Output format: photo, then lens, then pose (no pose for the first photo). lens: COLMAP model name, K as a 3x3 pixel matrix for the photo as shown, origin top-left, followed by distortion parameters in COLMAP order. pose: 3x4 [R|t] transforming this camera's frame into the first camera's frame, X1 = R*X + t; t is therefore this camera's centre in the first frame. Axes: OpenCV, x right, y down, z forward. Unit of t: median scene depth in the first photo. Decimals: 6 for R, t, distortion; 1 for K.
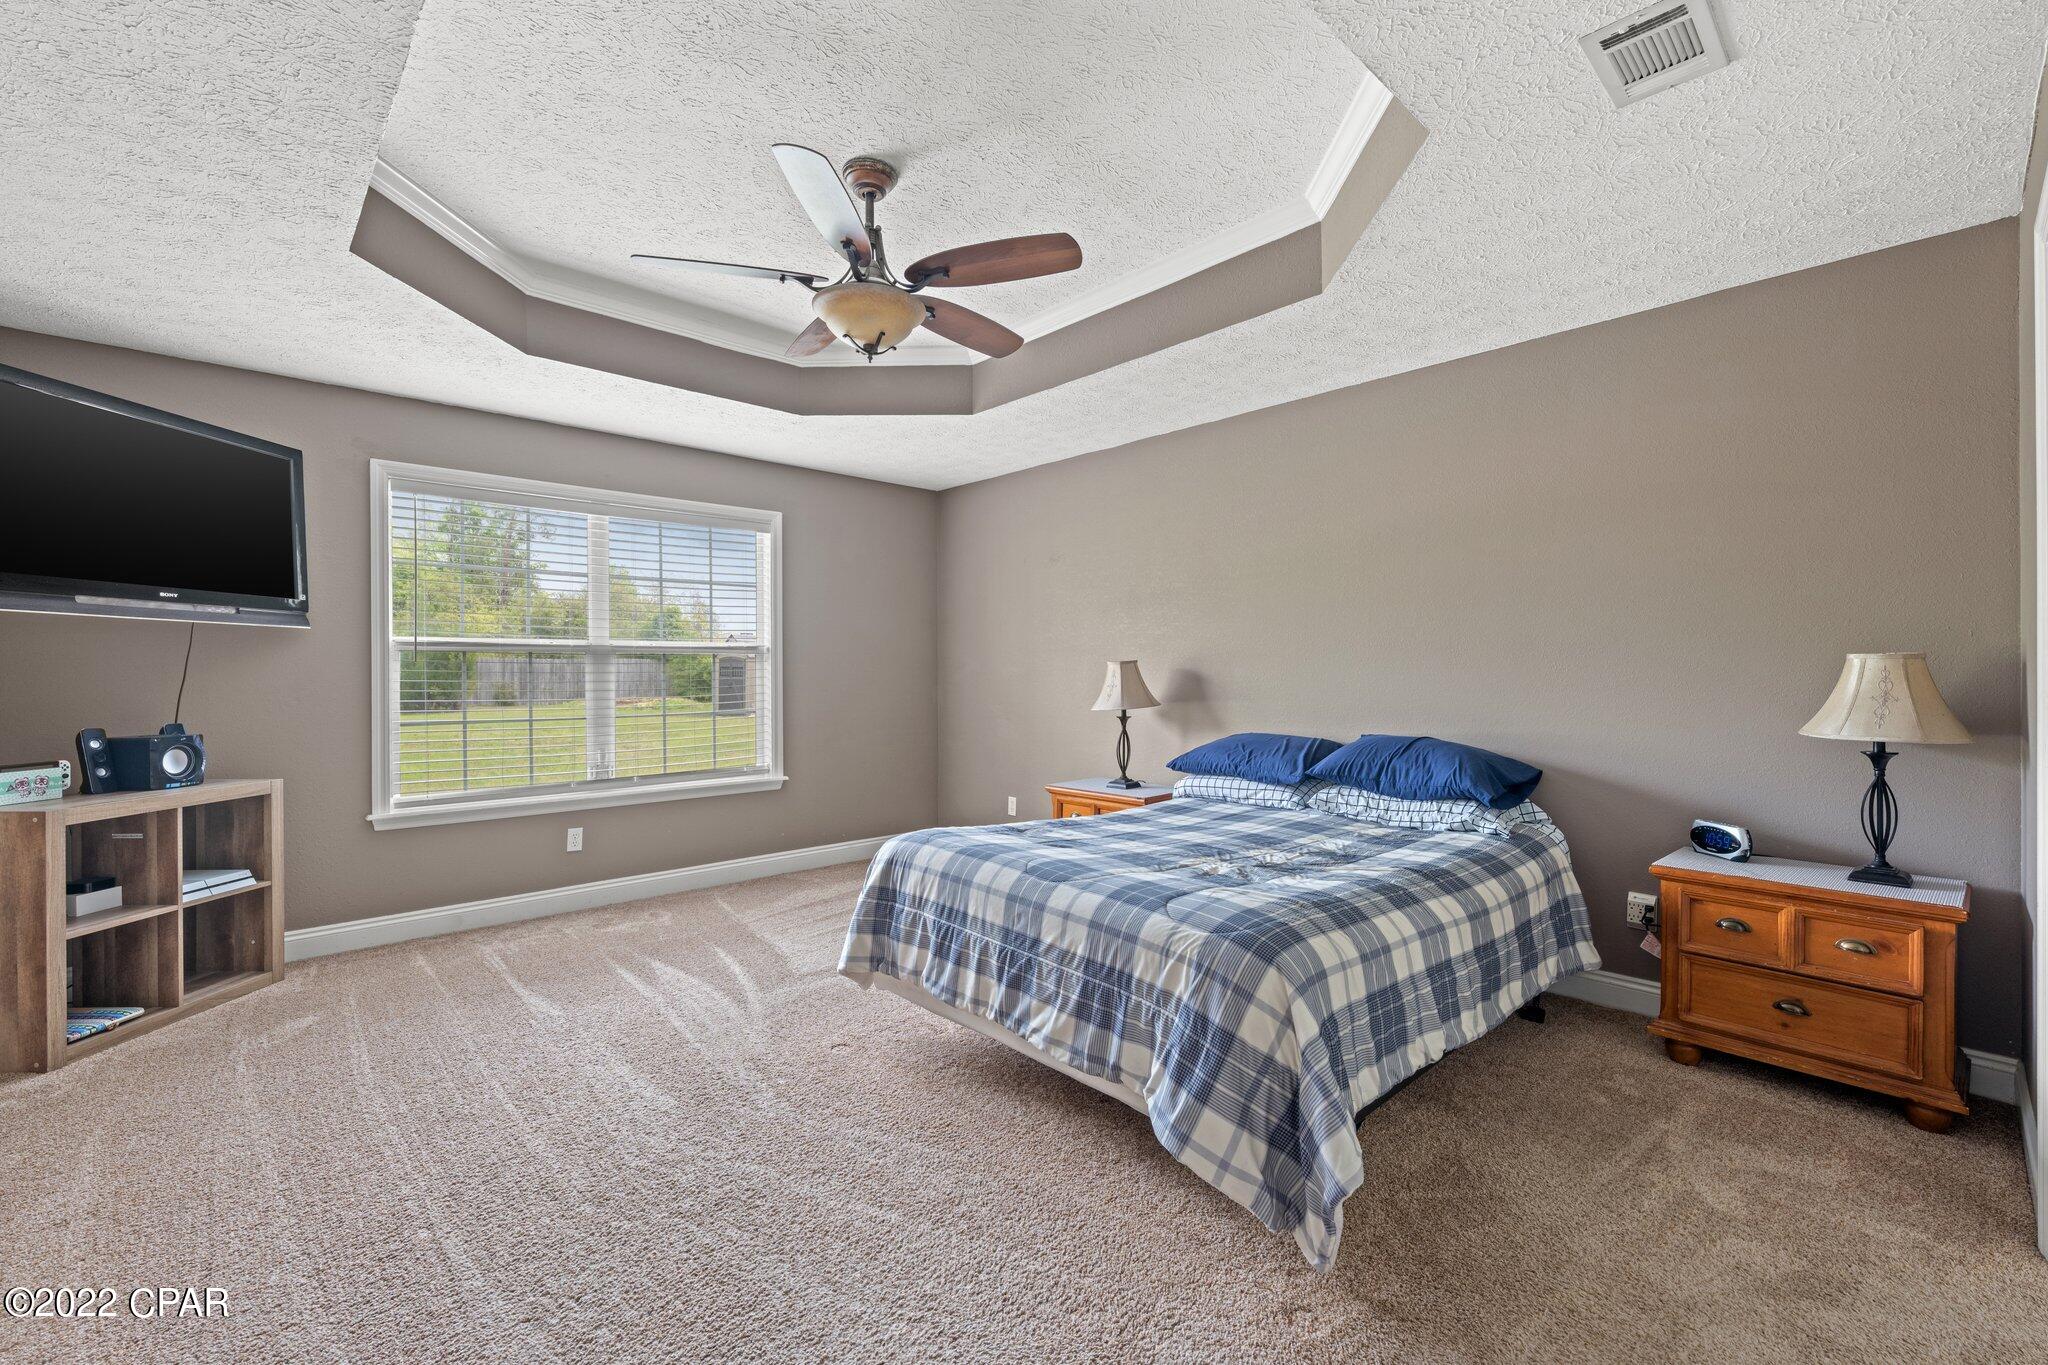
lens RADIAL K [[876.4, 0, 1024.2], [0, 876.4, 675.1], [0, 0, 1]] dist [0.000967, -0.000379]
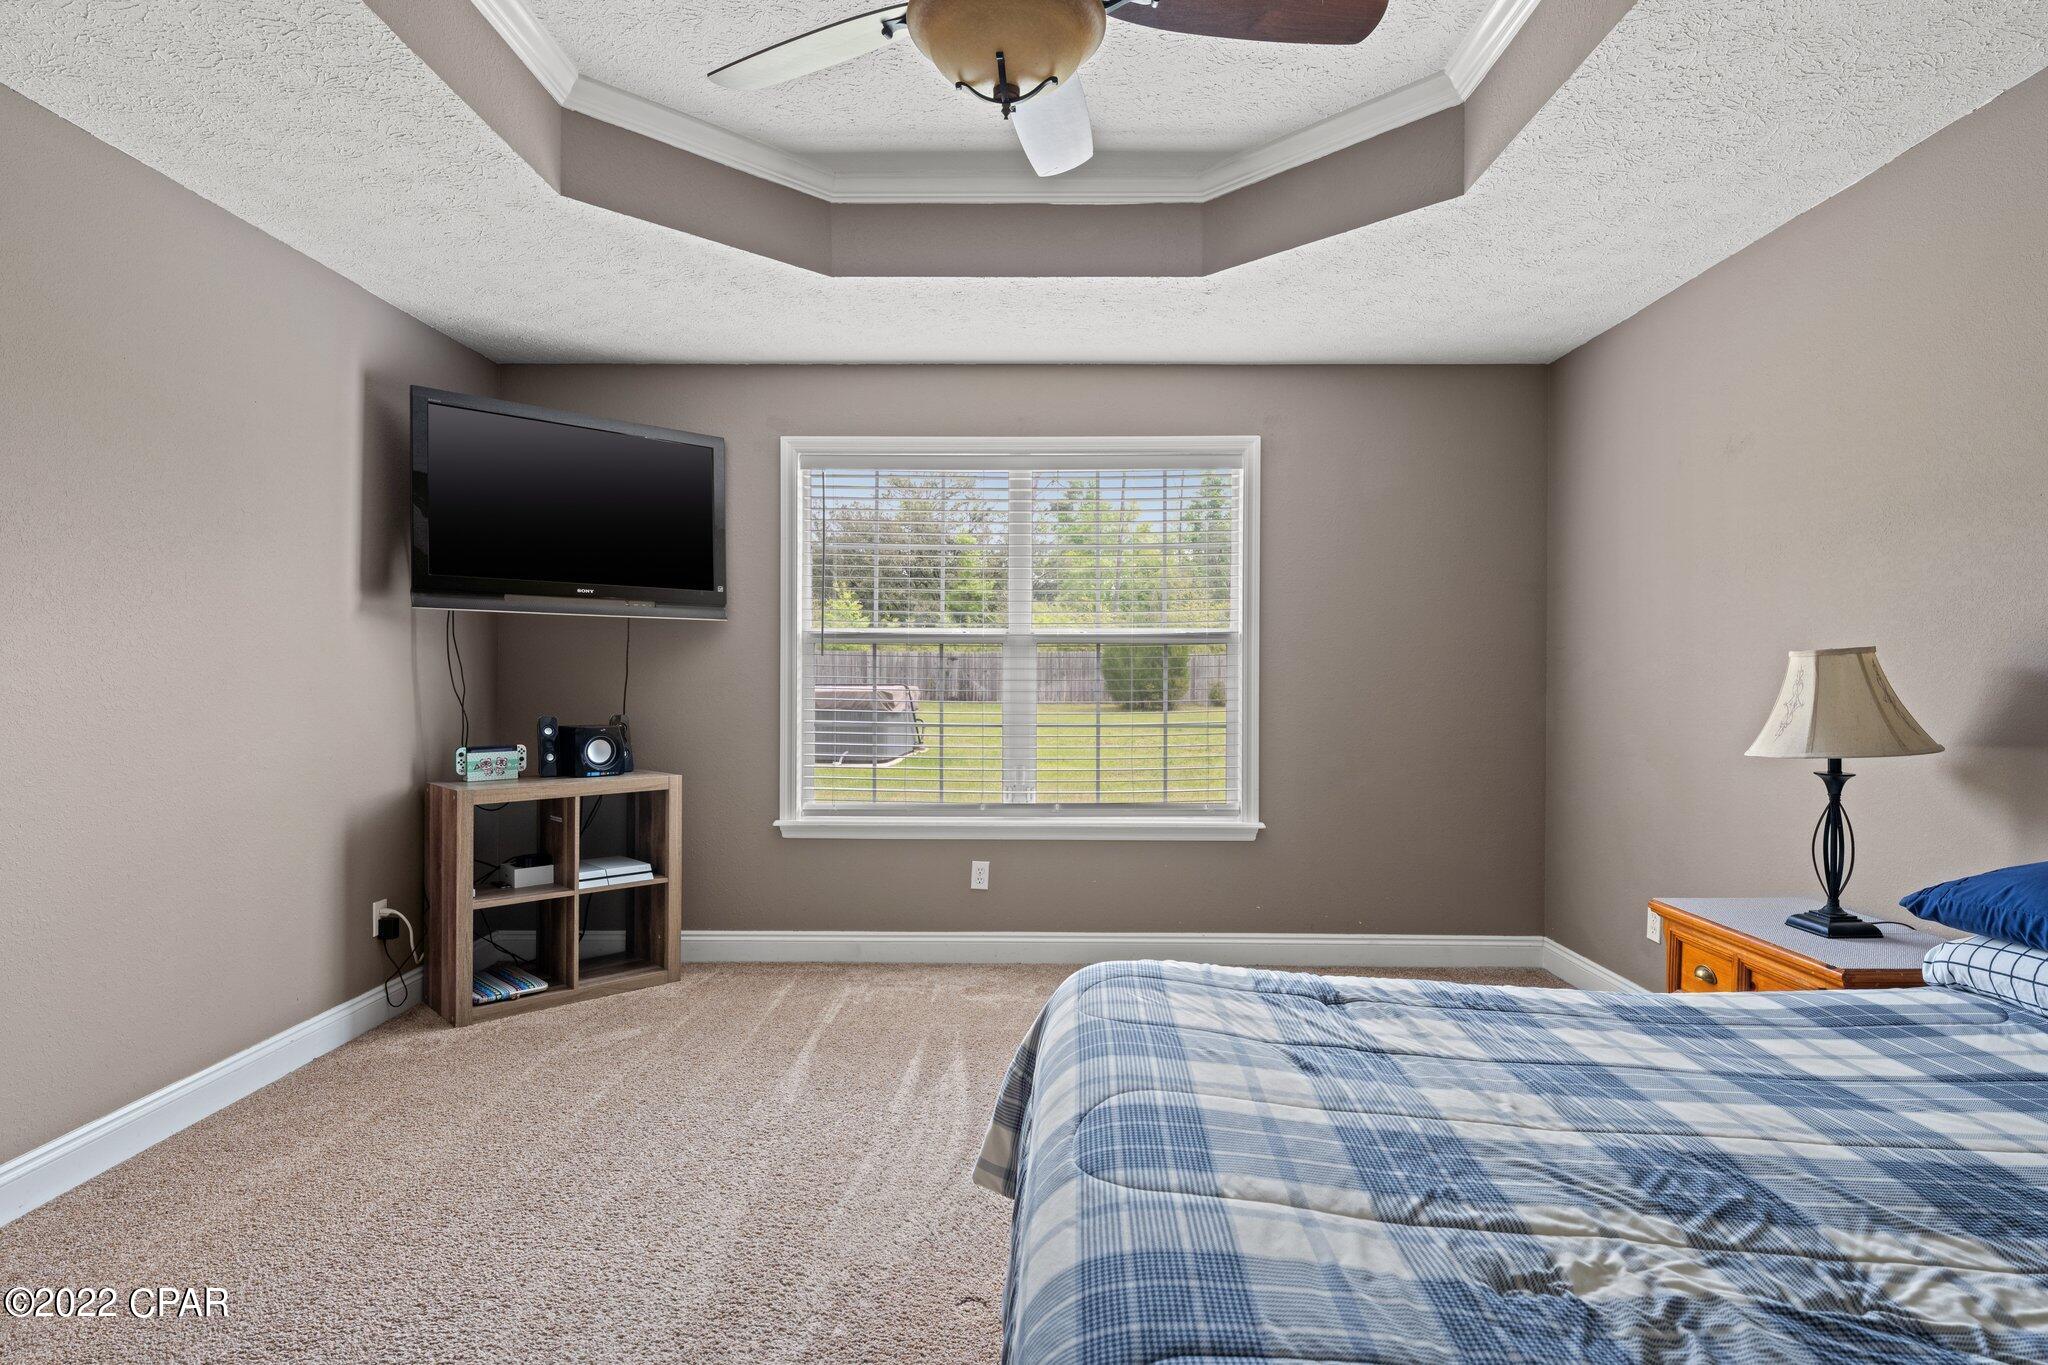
lens RADIAL K [[1060.4, 0, 1019.7], [0, 1060.4, 677.4], [0, 0, 1]] dist [0.006963, -0.000642]
pose [[0.717792, 0.010634, -0.696176, 0.234608], [-0.009913, 0.999938, 0.005053, -0.000362], [0.696187, 0.003274, 0.717853, 0.391264]]
